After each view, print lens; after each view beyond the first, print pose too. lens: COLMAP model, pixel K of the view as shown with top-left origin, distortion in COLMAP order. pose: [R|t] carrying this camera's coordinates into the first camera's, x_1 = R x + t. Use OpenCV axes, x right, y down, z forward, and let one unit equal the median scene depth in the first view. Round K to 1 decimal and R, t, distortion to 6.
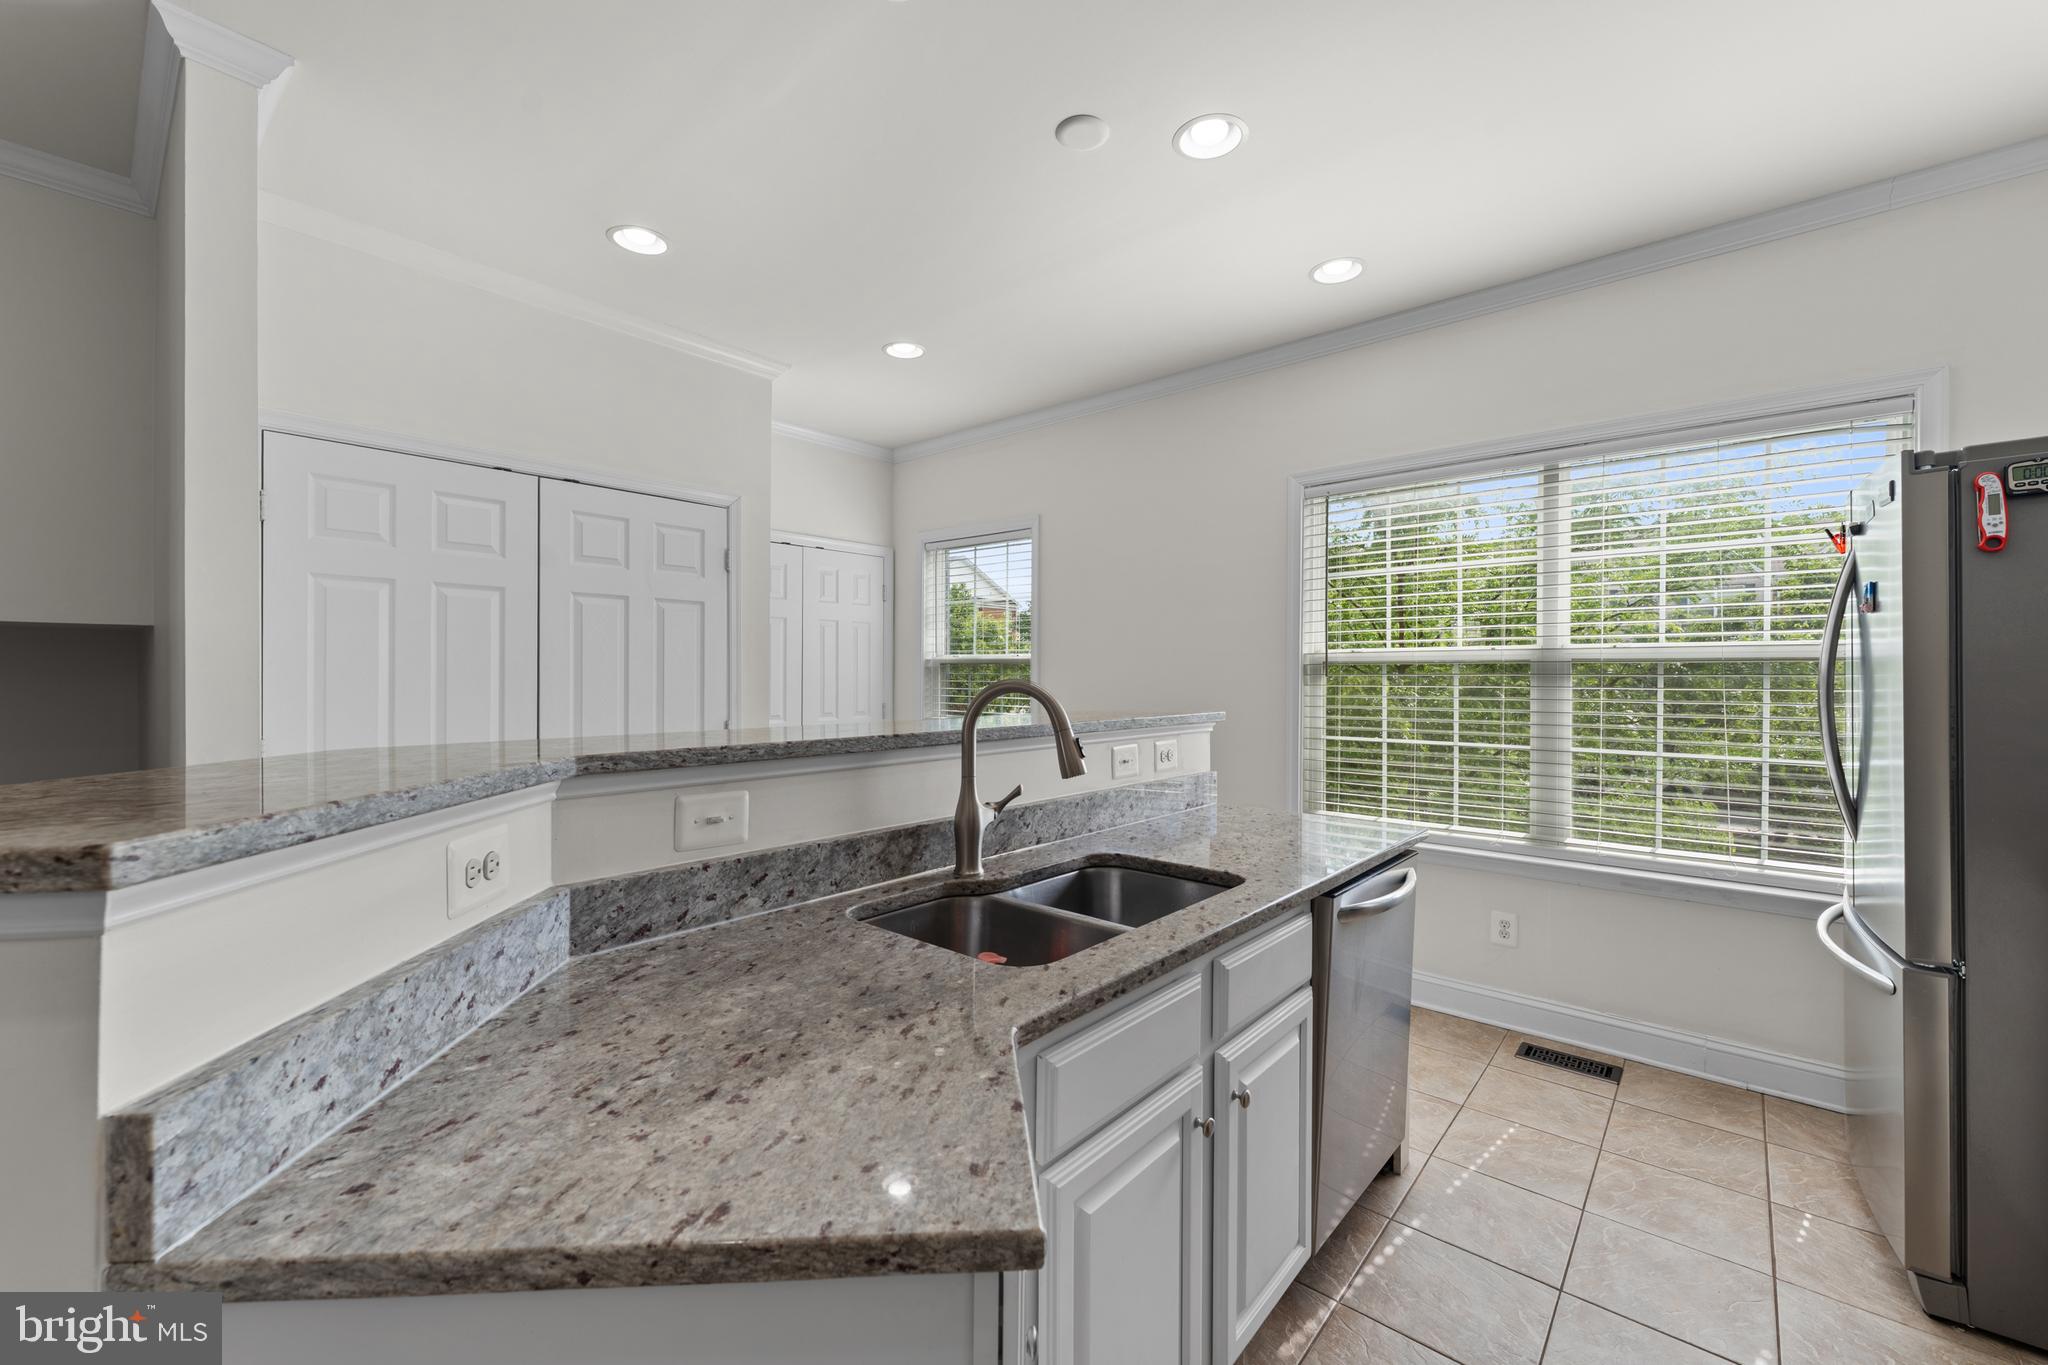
lens RADIAL K [[815.7, 0, 1021.0], [0, 815.7, 671.6], [0, 0, 1]] dist [-0.001264, -0.000005]
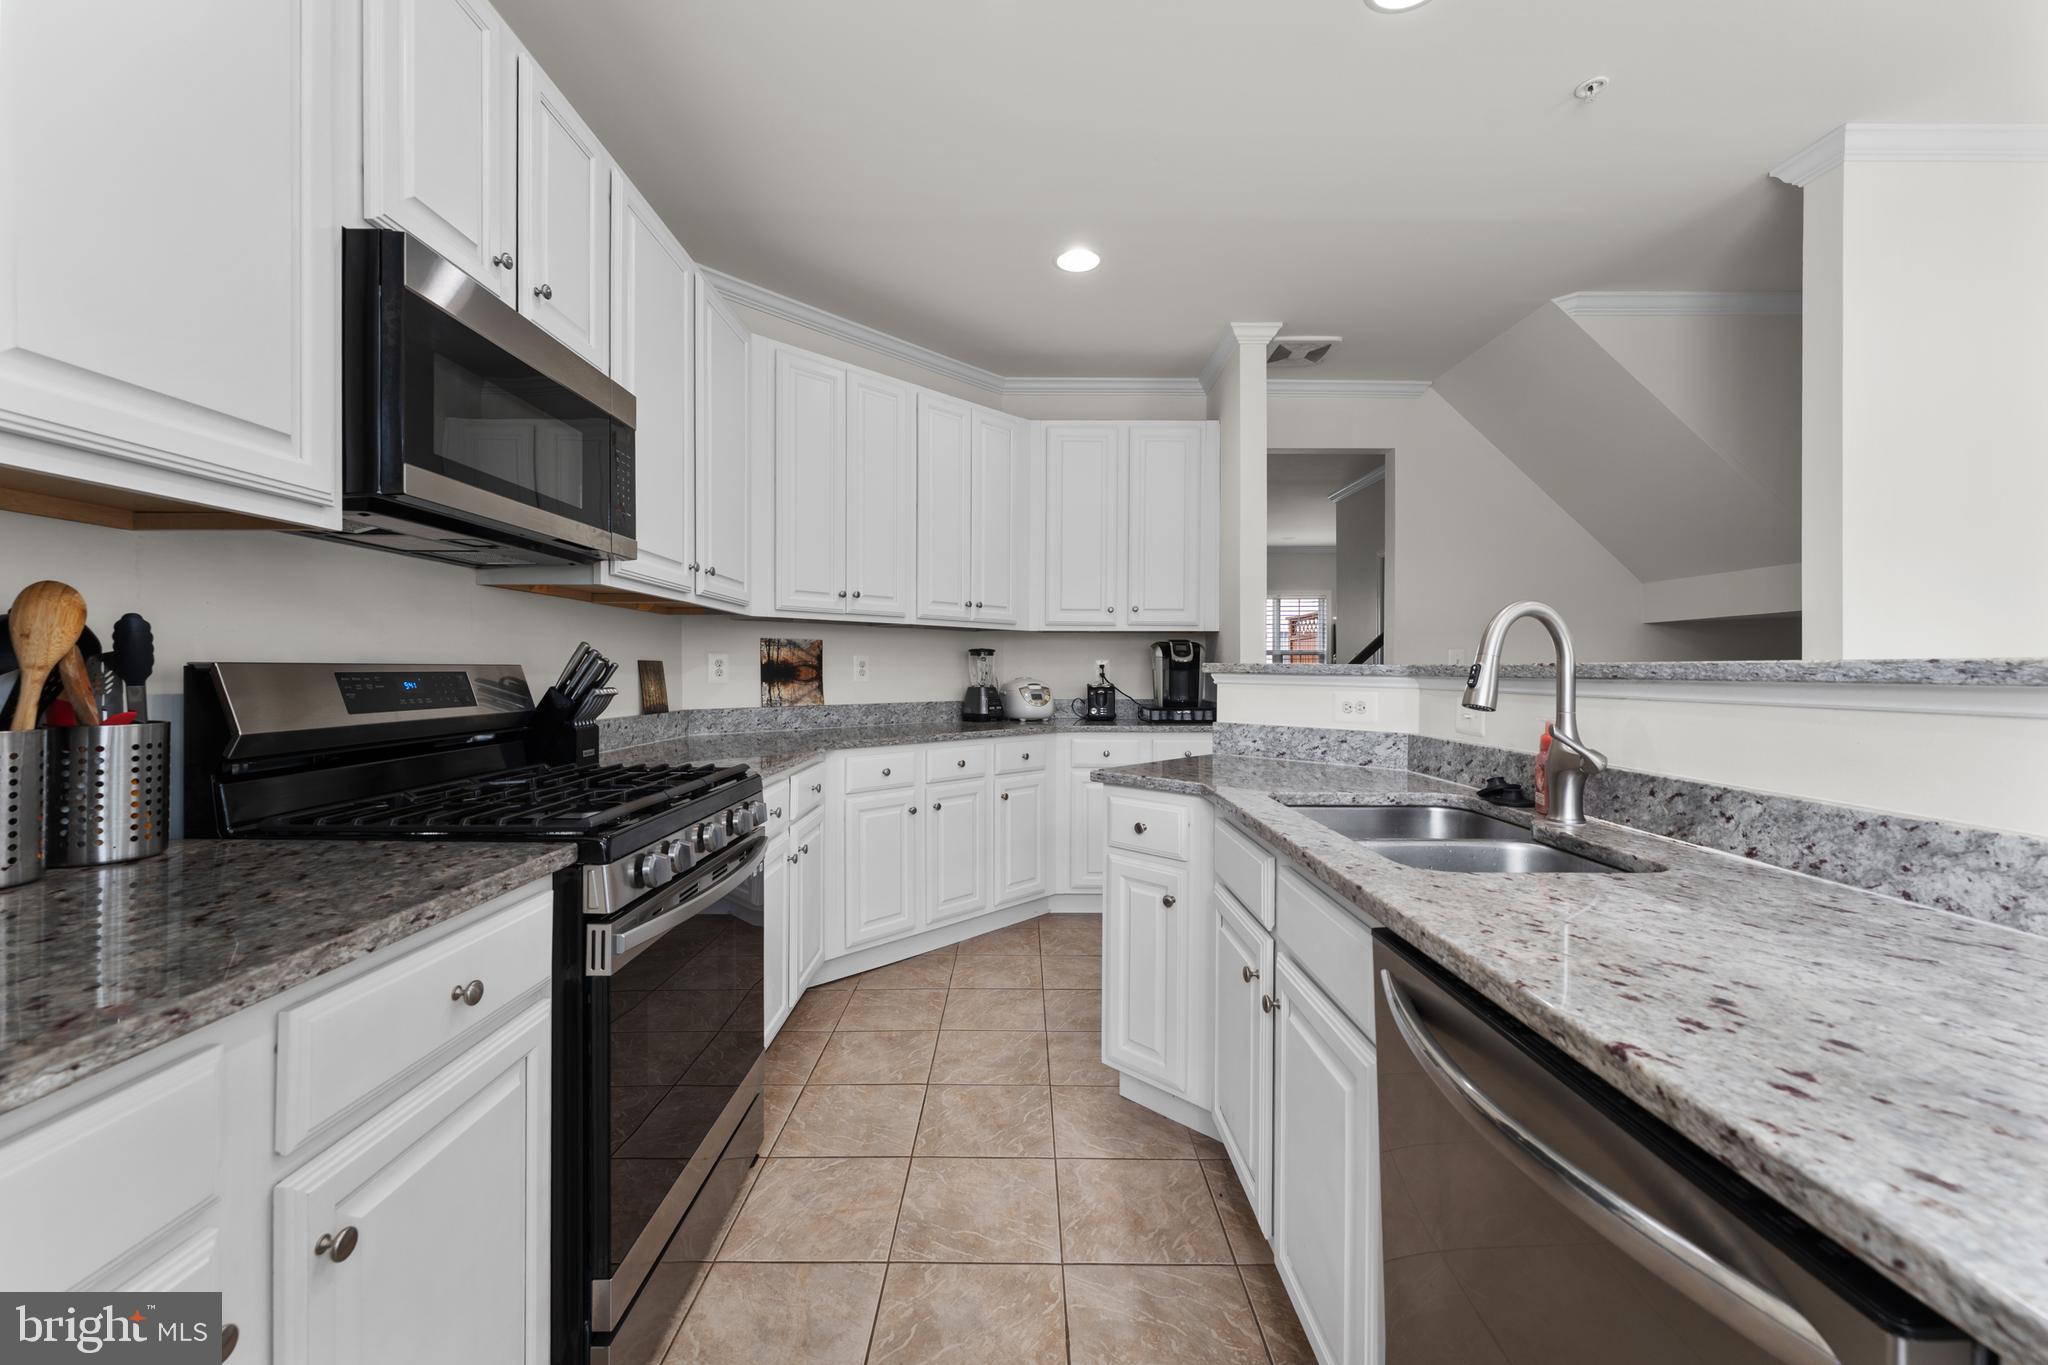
lens RADIAL K [[816.7, 0, 1024.0], [0, 816.7, 670.4], [0, 0, 1]] dist [-0.000178, -0.000997]
pose [[-0.748105, -0.005148, -0.663560, 0.808387], [-0.004057, 0.999987, -0.003185, 0.075267], [0.663568, 0.000310, -0.748116, 1.072060]]
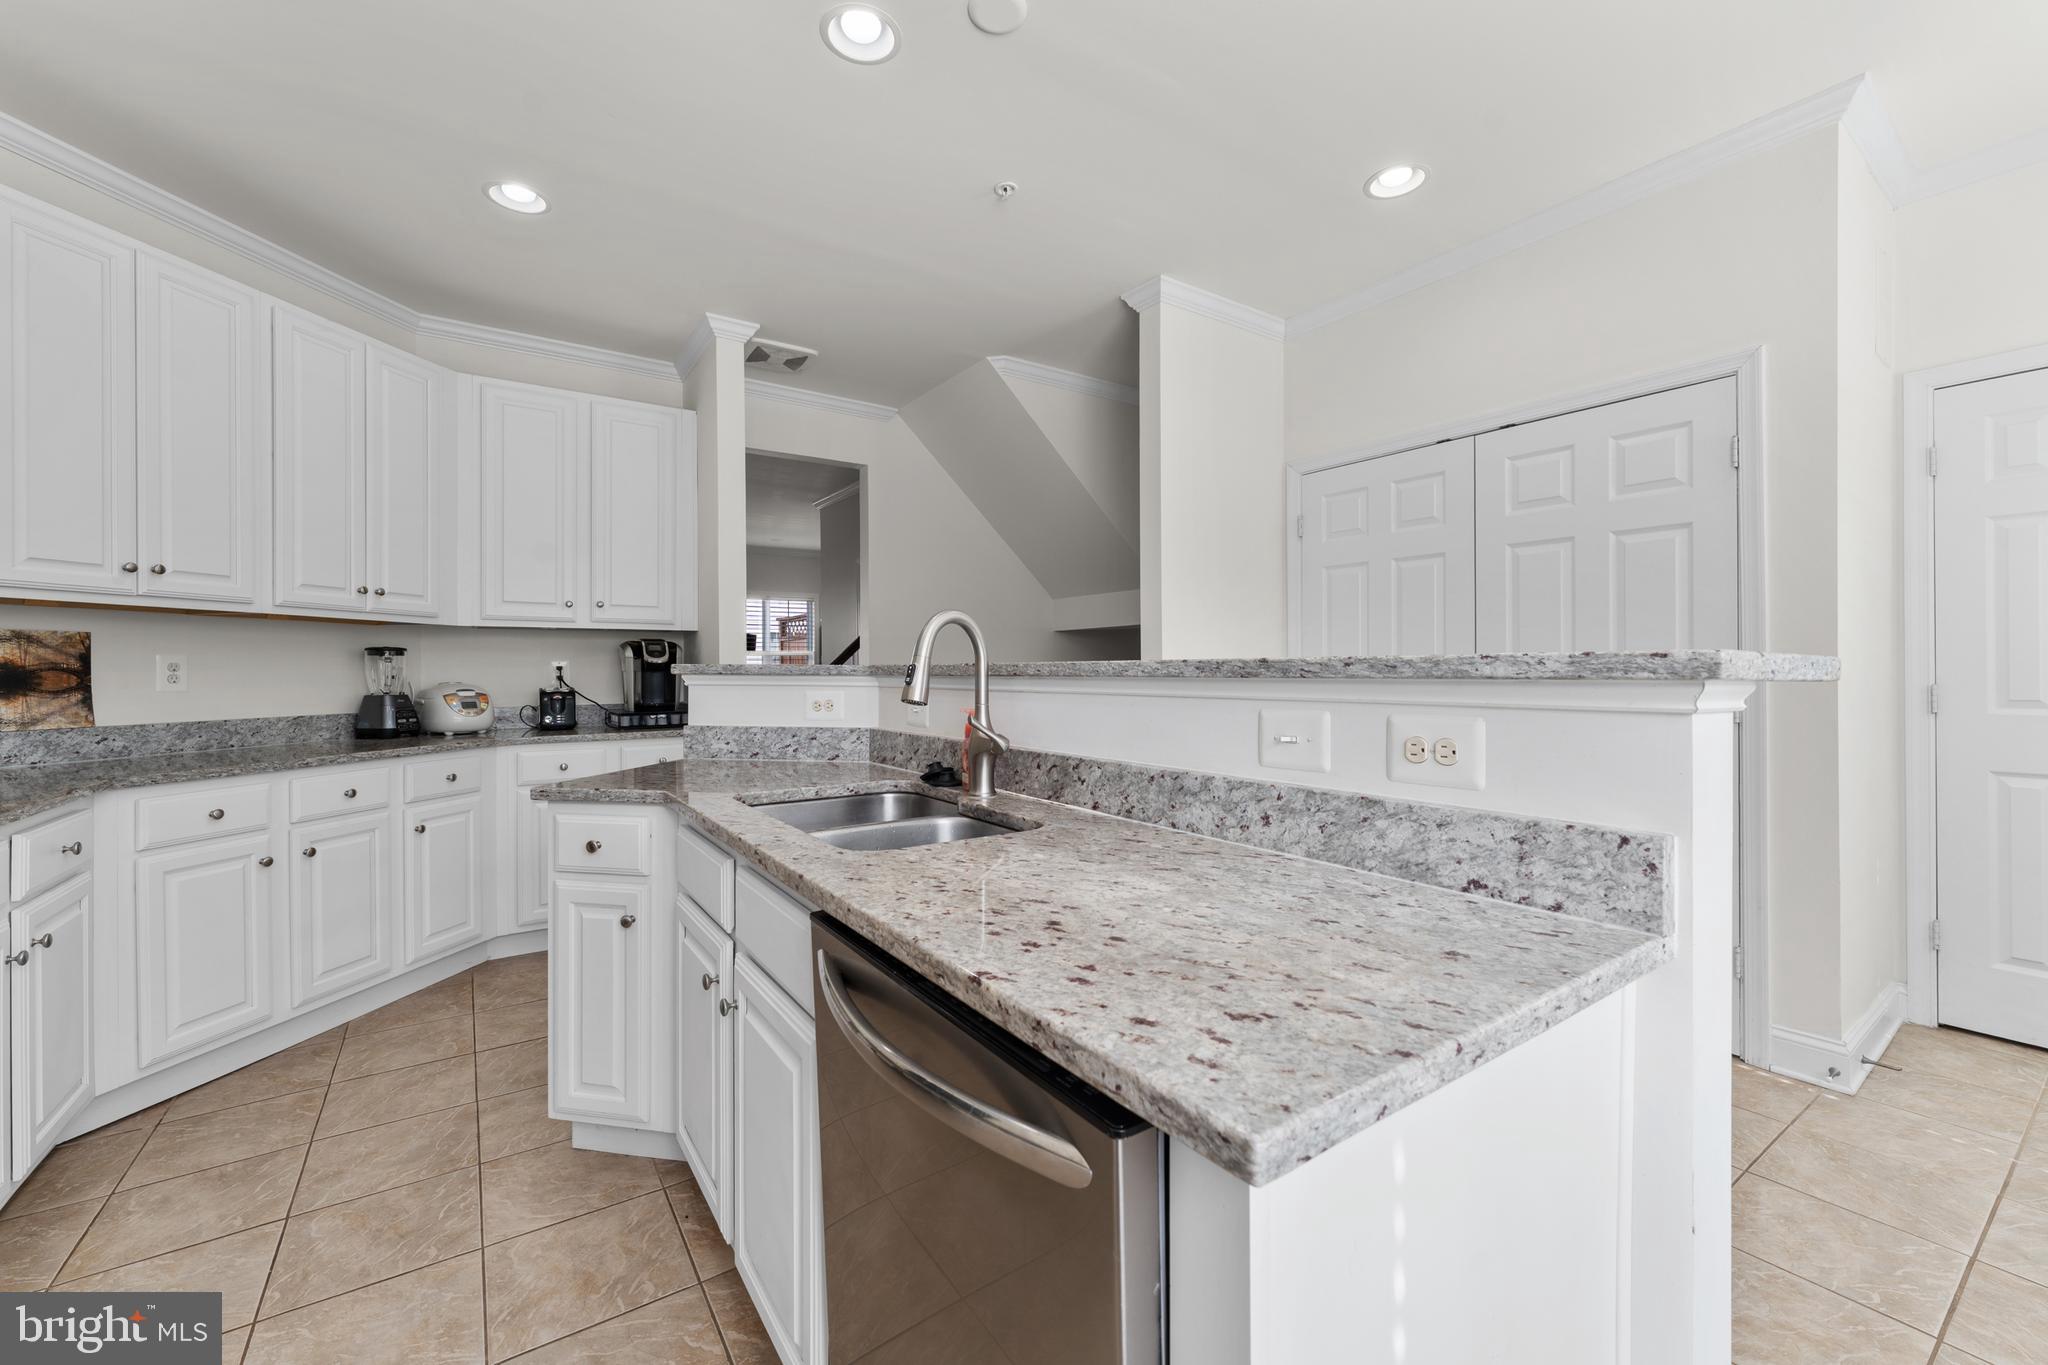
lens RADIAL K [[815.7, 0, 1021.0], [0, 815.7, 671.6], [0, 0, 1]] dist [-0.001264, -0.000005]
pose [[-0.246279, -0.000184, -0.969199, 0.796439], [0.006572, 0.999977, -0.001860, 0.075480], [0.969177, -0.006828, -0.246272, 1.103853]]
